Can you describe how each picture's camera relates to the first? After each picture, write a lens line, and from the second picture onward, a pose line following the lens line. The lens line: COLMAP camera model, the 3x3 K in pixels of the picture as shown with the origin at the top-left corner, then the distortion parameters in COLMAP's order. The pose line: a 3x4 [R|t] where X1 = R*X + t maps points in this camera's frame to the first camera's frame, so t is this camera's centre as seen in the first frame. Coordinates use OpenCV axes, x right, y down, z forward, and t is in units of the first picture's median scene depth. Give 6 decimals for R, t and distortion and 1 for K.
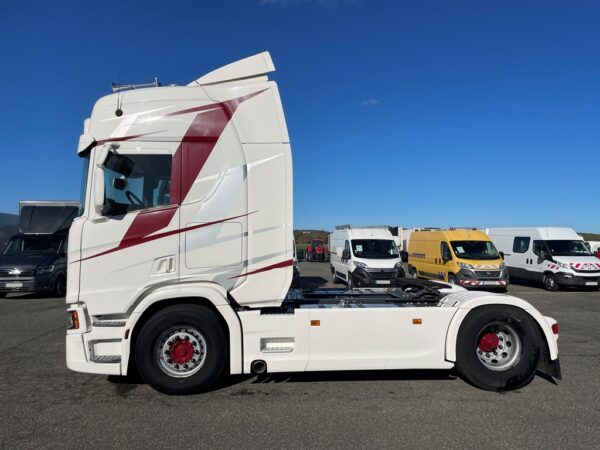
lens RADIAL K [[458.5, 0, 304.6], [0, 458.5, 222.8], [0, 0, 1]] dist [0.063601, -0.007781]
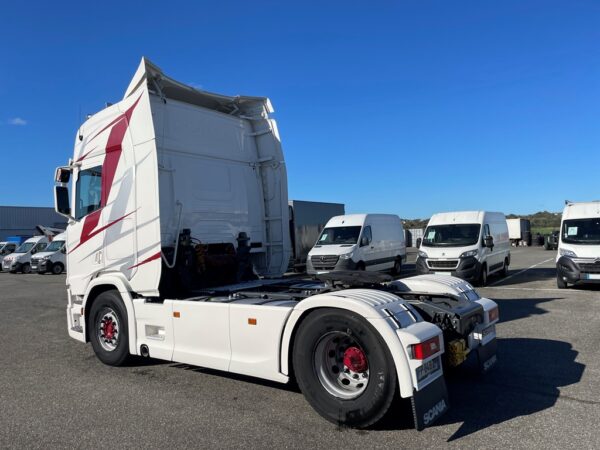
lens RADIAL K [[458.5, 0, 302.3], [0, 458.5, 224.7], [0, 0, 1]] dist [0.063601, -0.007781]
pose [[0.742797, -0.050523, -0.667608, 0.891854], [0.069528, 0.997578, 0.001864, 0.040258], [0.665897, -0.047802, 0.744511, 0.440078]]
